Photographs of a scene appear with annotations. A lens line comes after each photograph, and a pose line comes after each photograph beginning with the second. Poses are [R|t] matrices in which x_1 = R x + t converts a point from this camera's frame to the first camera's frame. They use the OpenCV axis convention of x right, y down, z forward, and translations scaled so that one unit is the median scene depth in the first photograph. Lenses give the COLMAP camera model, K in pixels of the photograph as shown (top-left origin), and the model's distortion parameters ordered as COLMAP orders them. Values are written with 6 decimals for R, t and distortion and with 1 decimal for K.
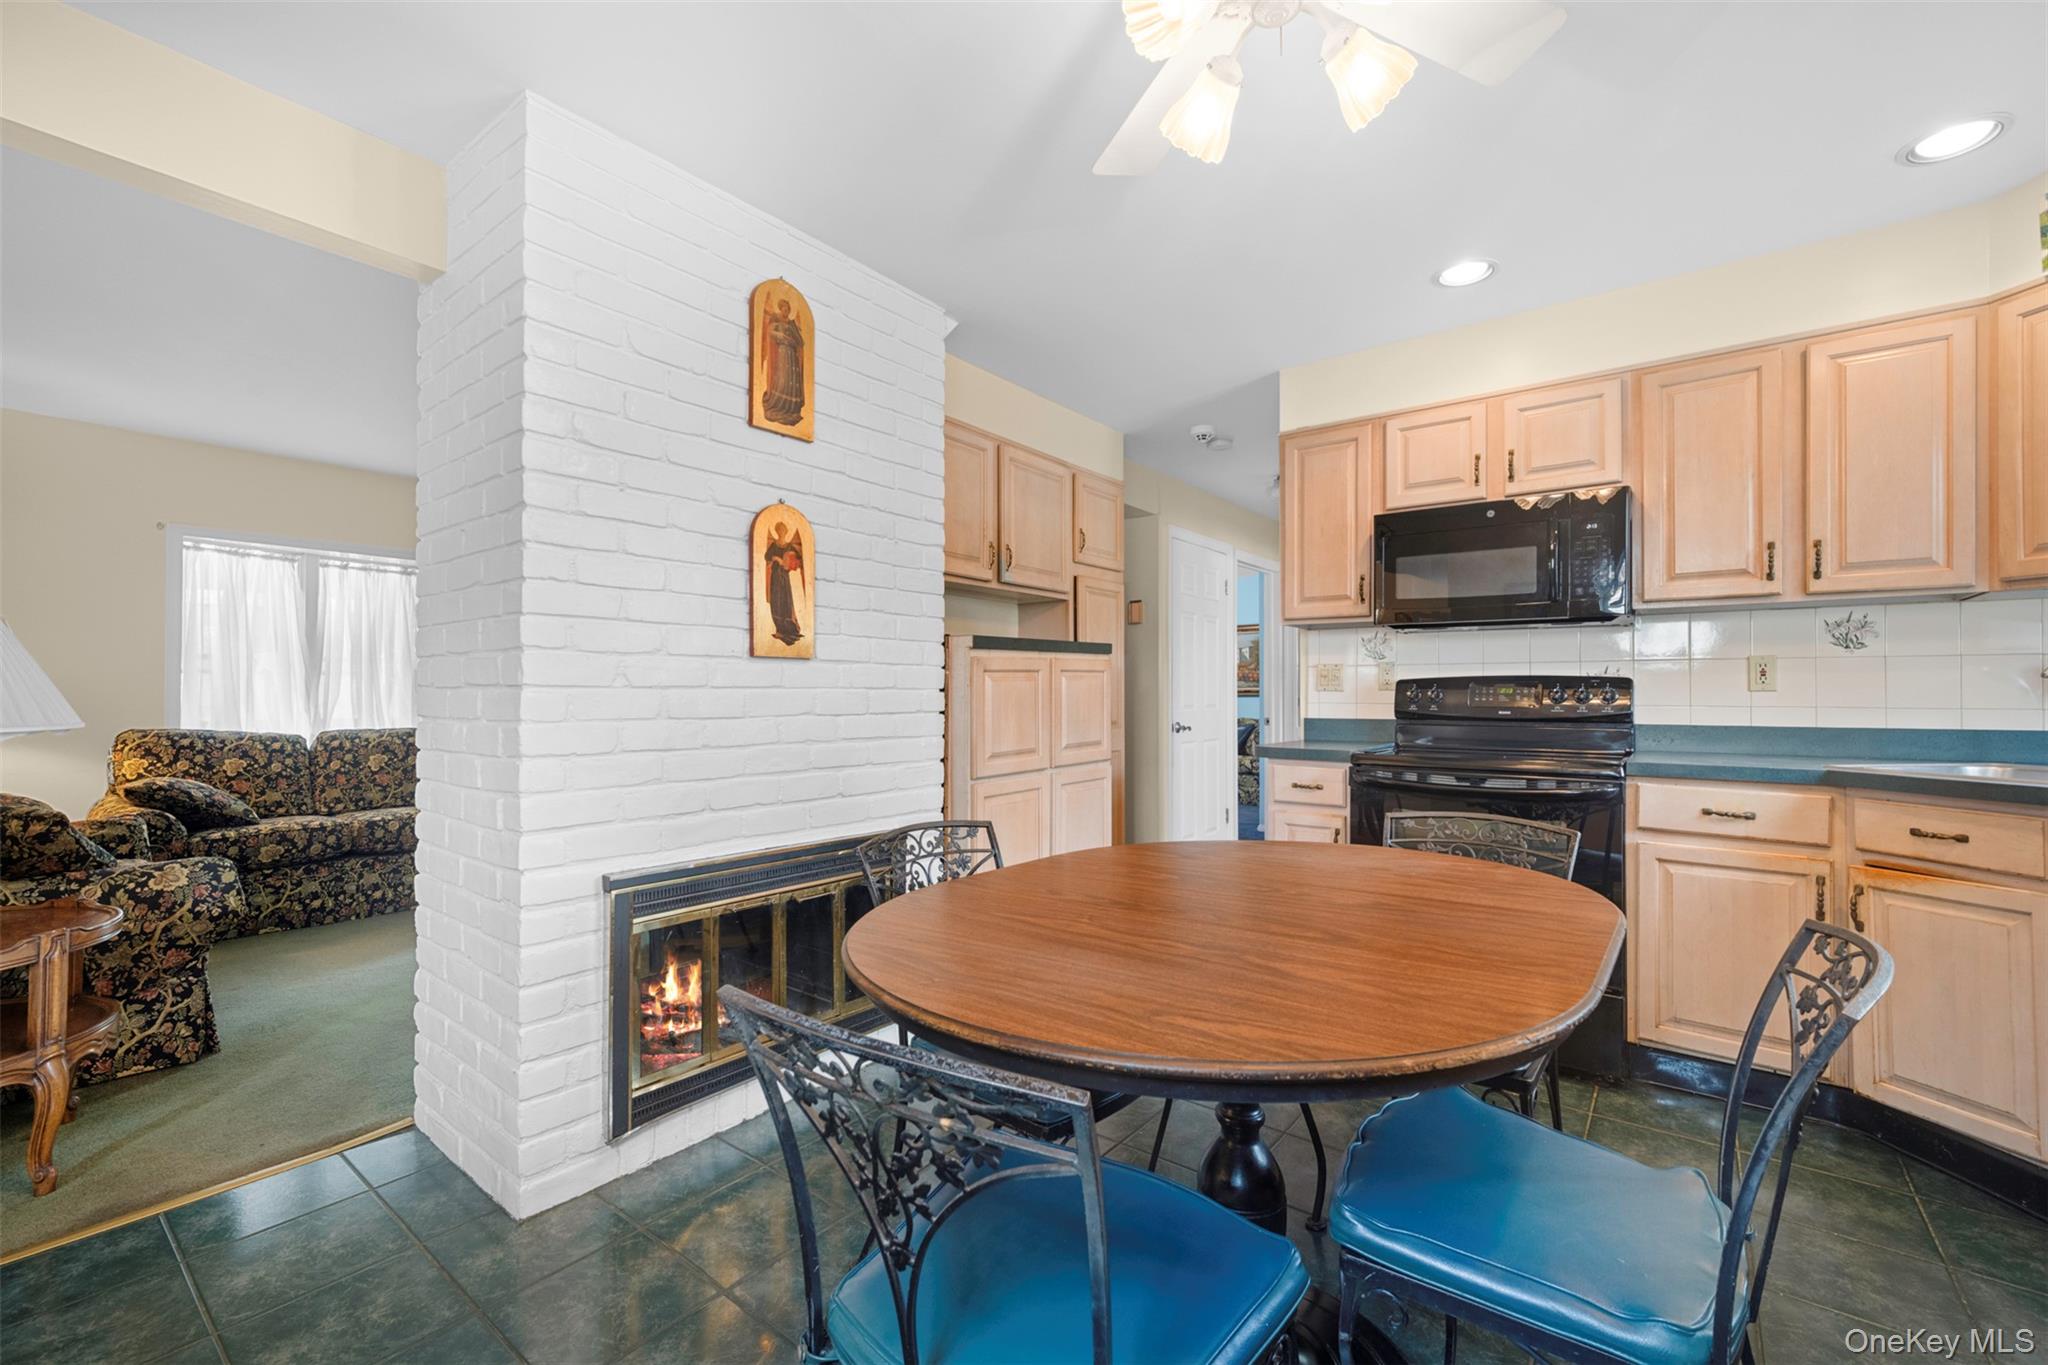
lens RADIAL K [[858.4, 0, 1014.4], [0, 858.4, 695.2], [0, 0, 1]] dist [0.000428, -0.000374]
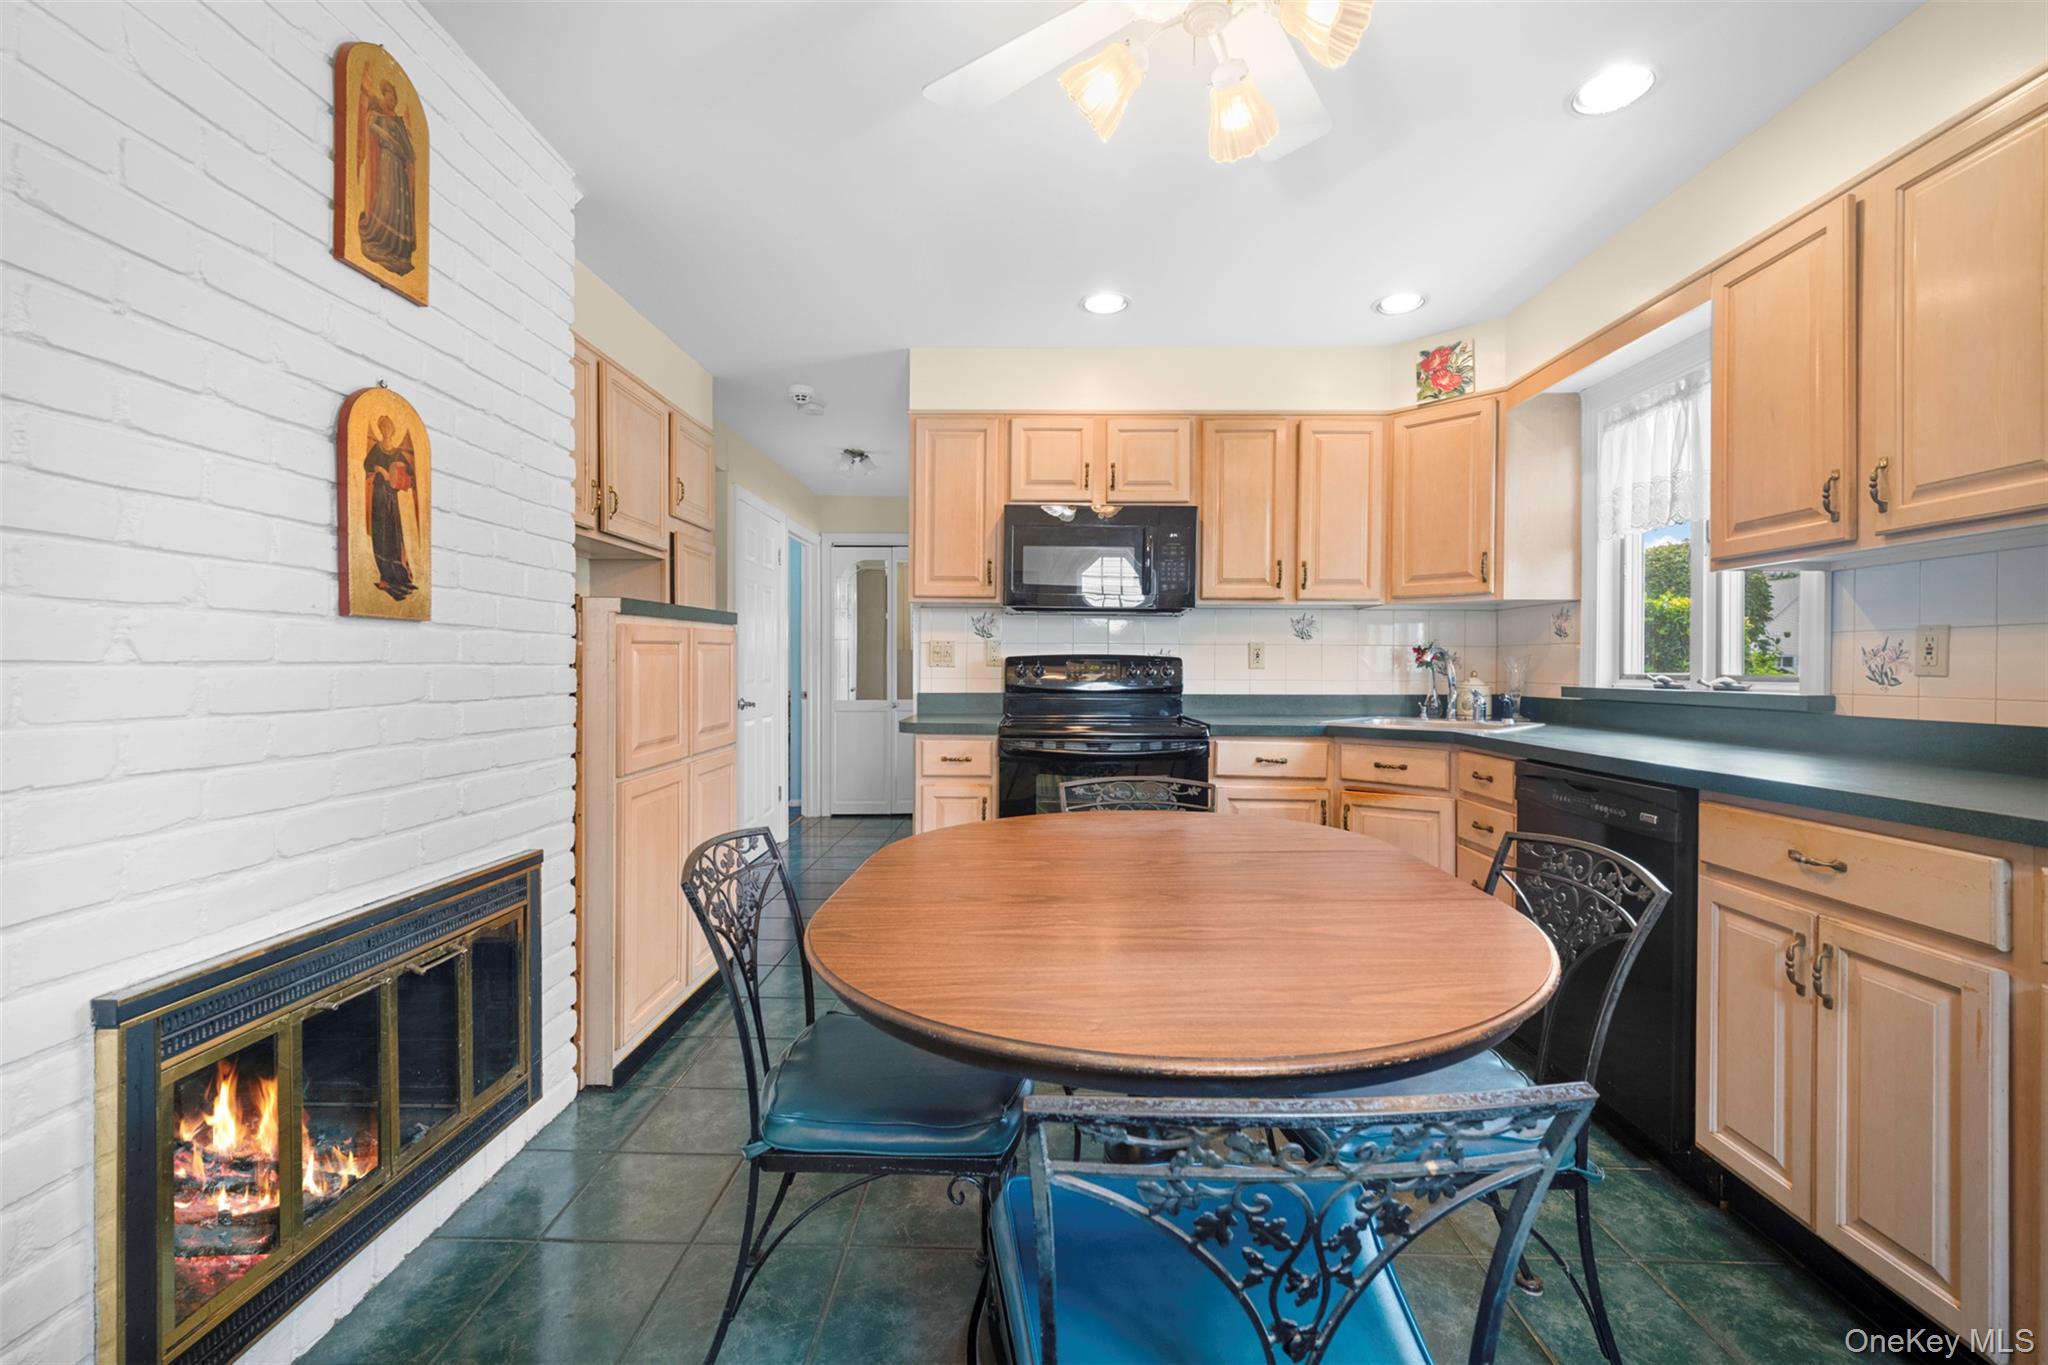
lens RADIAL K [[857.5, 0, 1024.0], [0, 857.5, 682.5], [0, 0, 1]] dist [-0.000555, -0.000481]
pose [[0.794971, -0.008692, 0.606586, -0.274817], [-0.002787, 0.999834, 0.017980, -0.006807], [-0.606642, -0.015984, 0.794815, 0.158436]]
